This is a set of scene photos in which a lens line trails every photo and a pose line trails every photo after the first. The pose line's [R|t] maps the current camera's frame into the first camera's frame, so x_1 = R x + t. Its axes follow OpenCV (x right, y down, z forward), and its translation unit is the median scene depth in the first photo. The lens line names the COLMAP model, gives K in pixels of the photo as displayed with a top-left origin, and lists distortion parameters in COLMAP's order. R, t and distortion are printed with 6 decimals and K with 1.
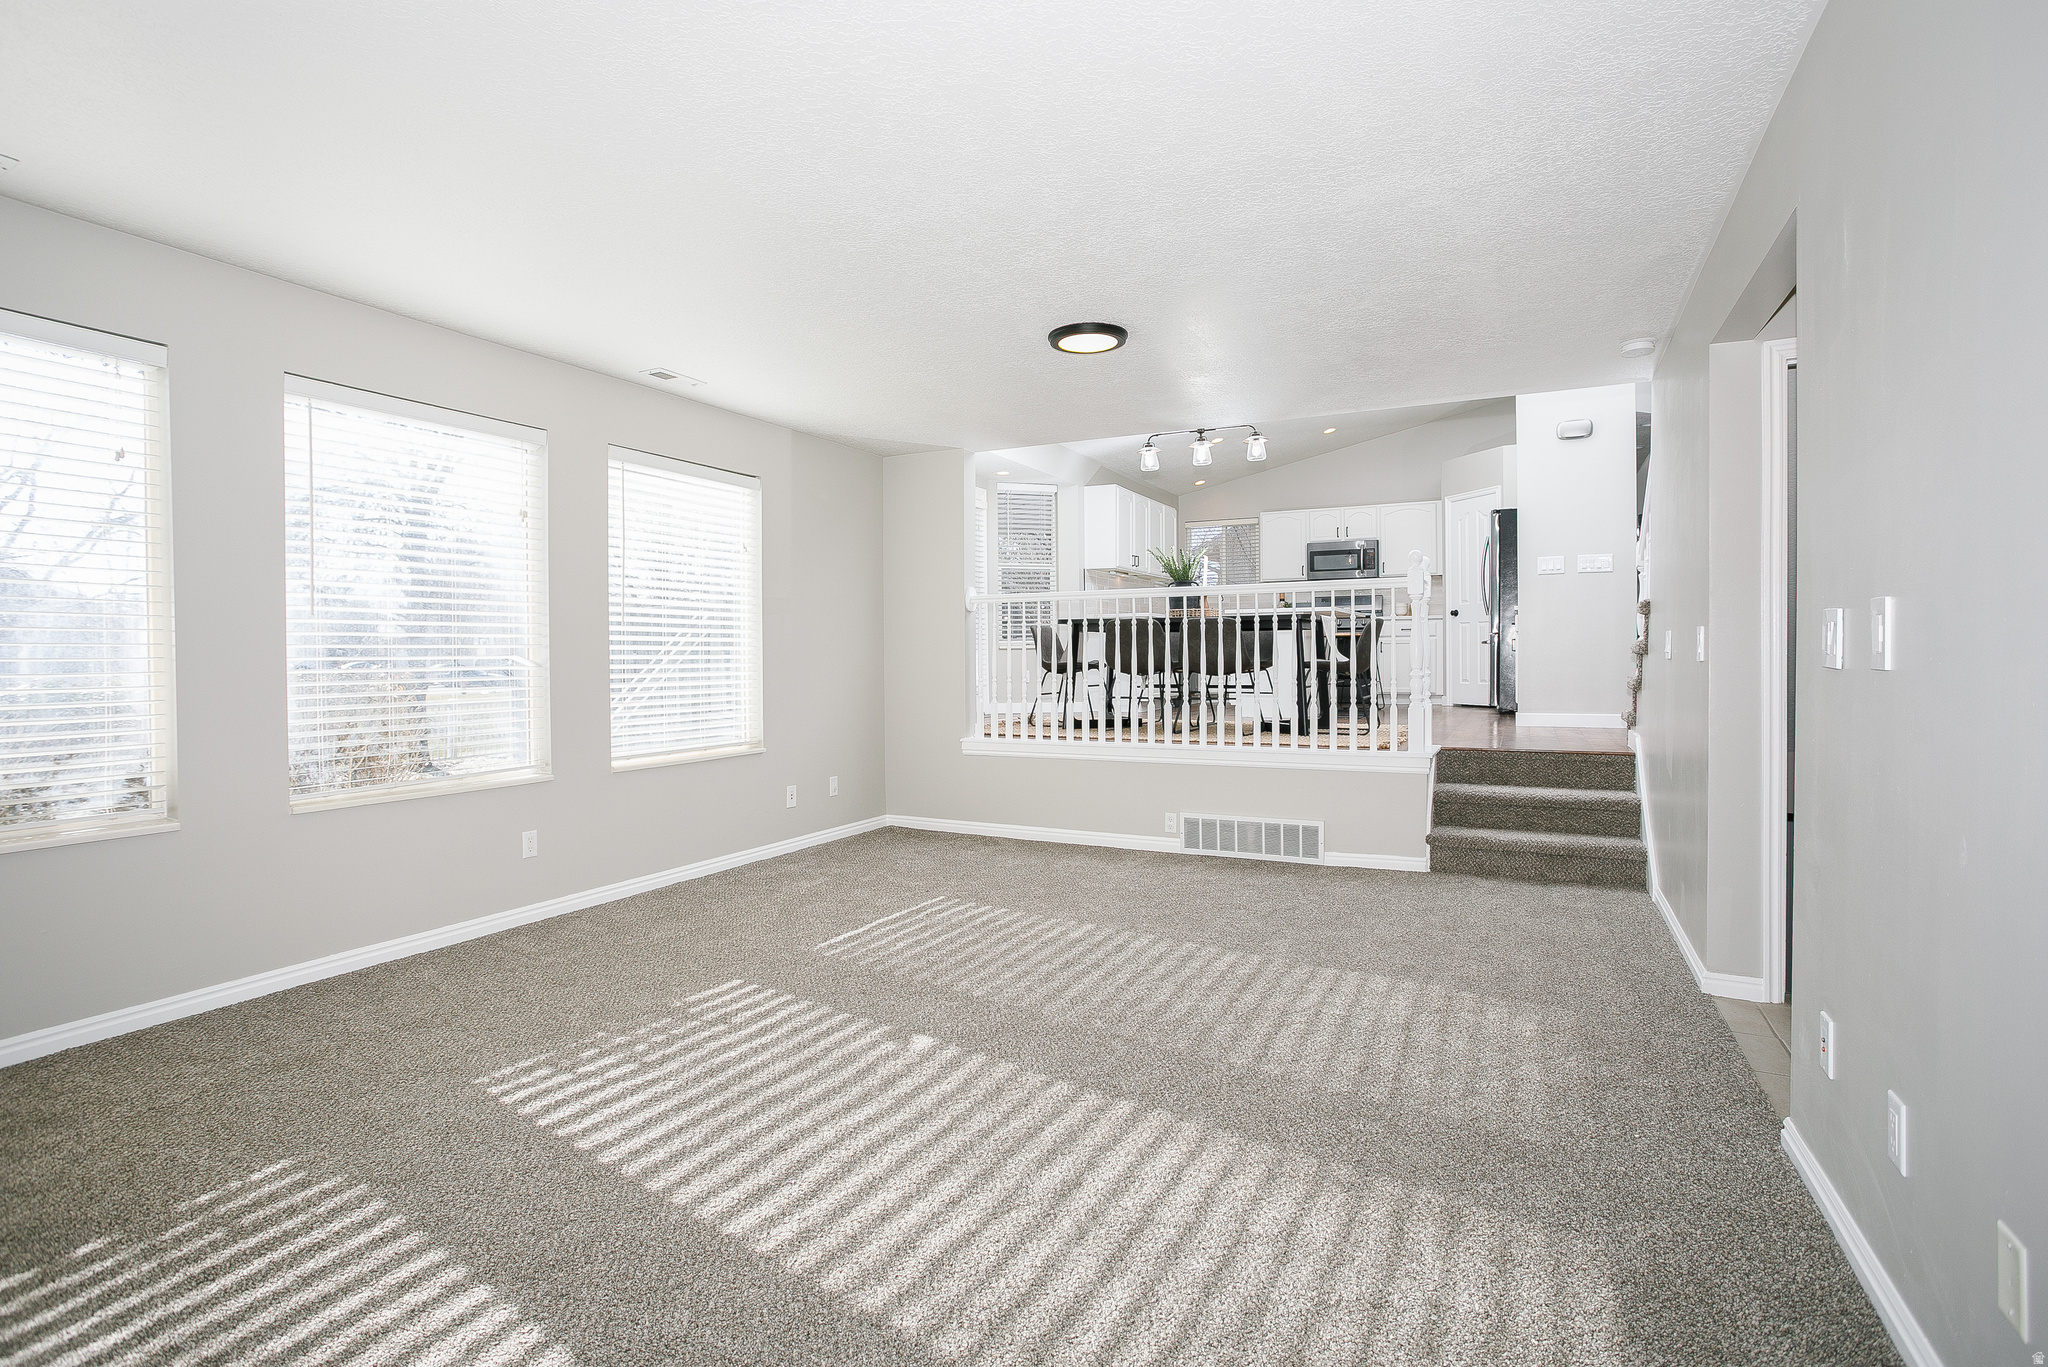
lens RADIAL K [[999.9, 0, 1017.6], [0, 999.9, 646.2], [0, 0, 1]] dist [-0.034856, 0.020663]
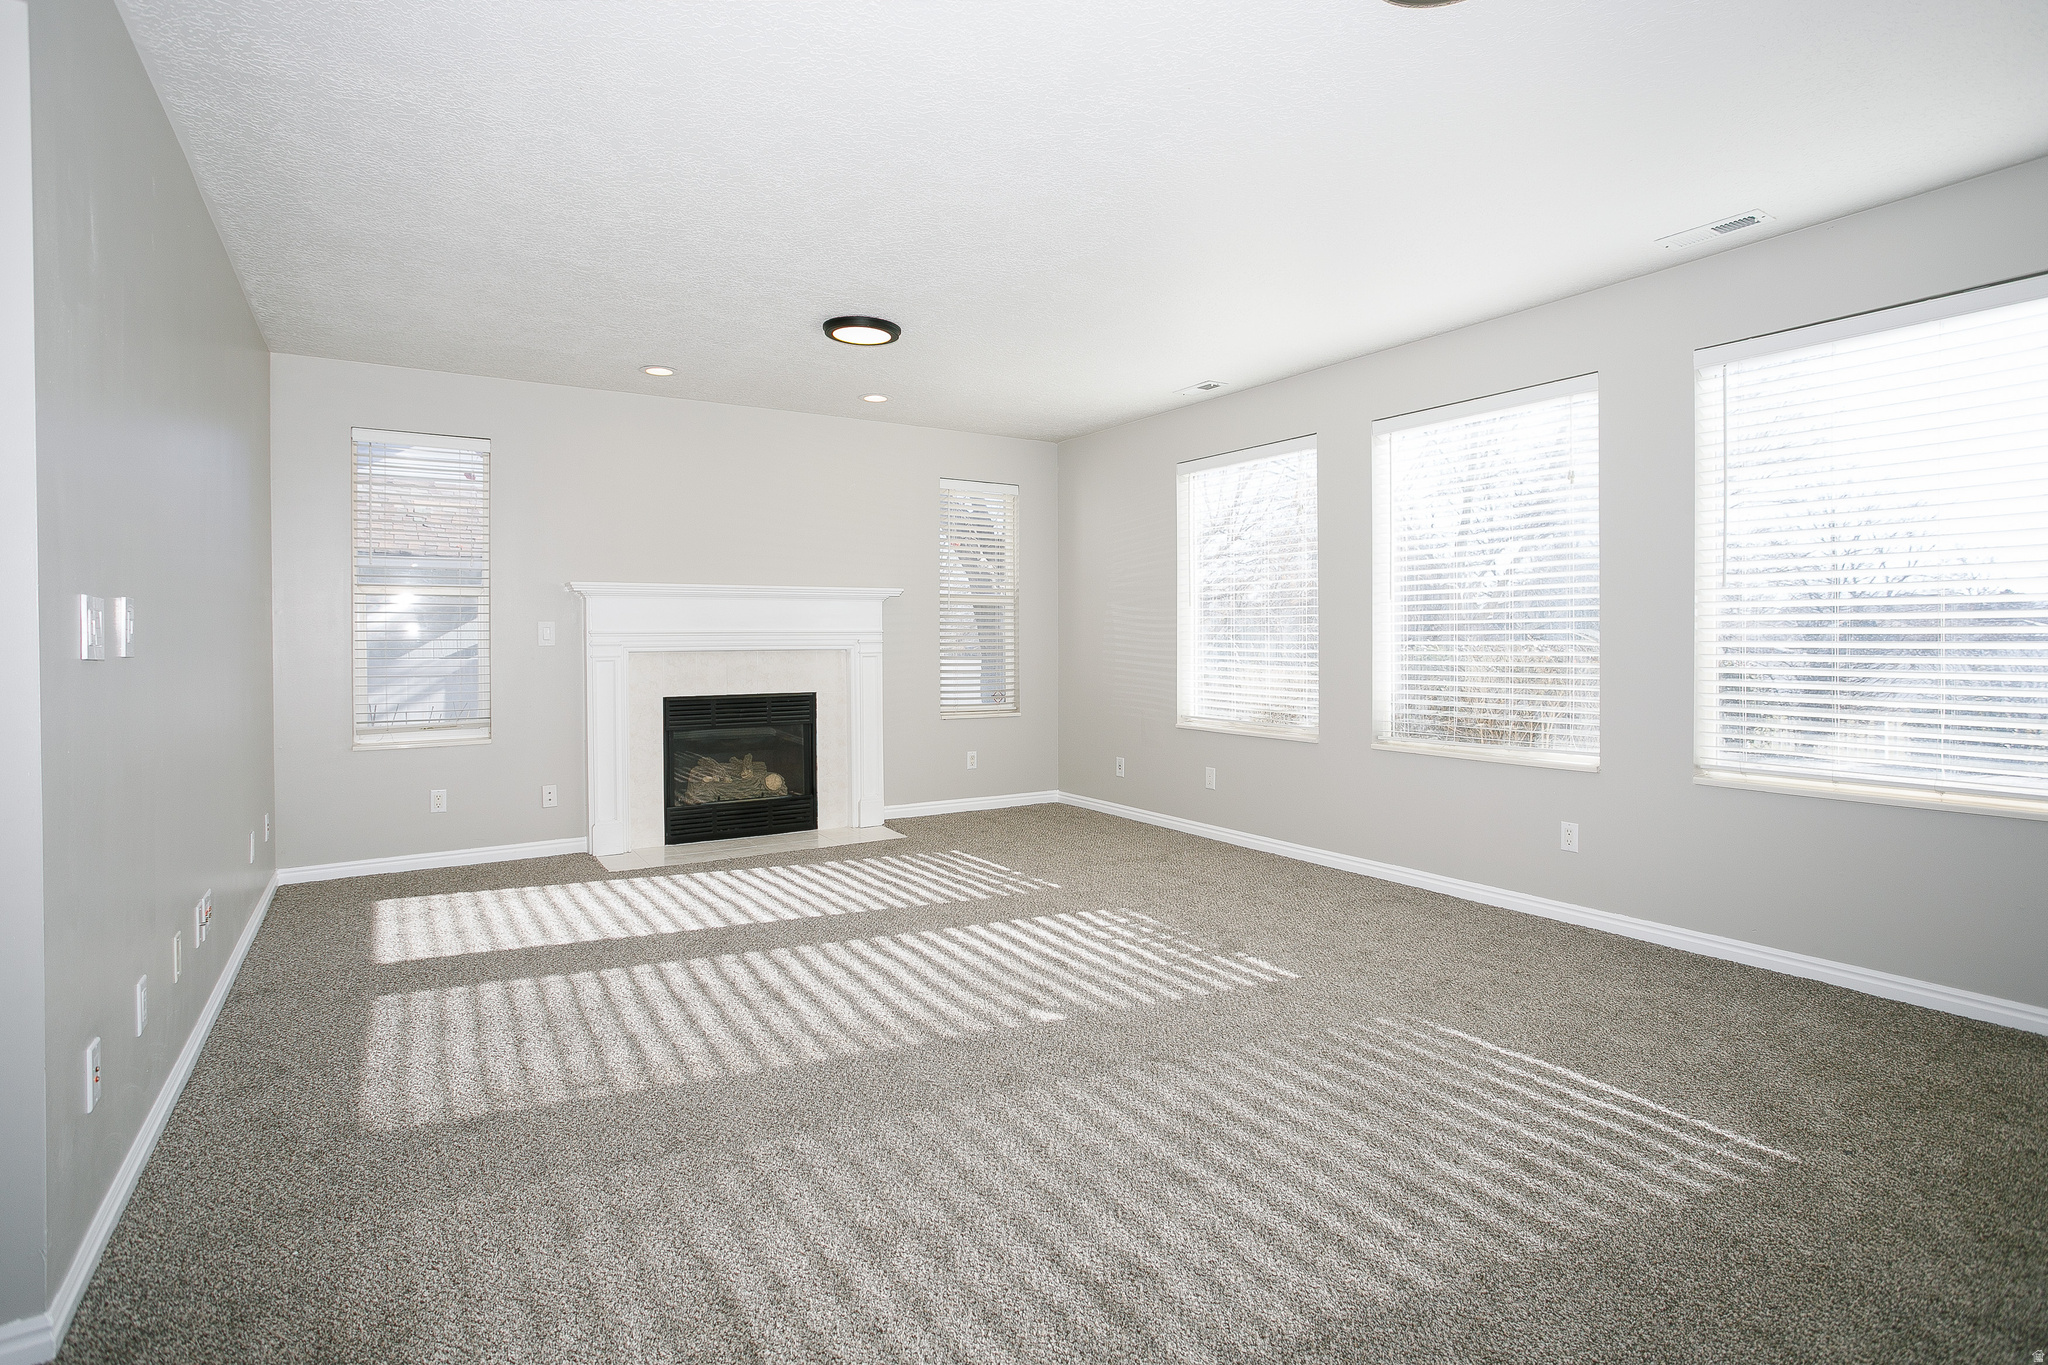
lens RADIAL K [[999.9, 0, 1017.6], [0, 999.9, 645.2], [0, 0, 1]] dist [-0.034856, 0.020663]
pose [[-0.494956, 0.019908, -0.868690, 0.773581], [0.014609, 0.999787, 0.014589, 0.002106], [0.868795, -0.005470, -0.495141, 1.432446]]
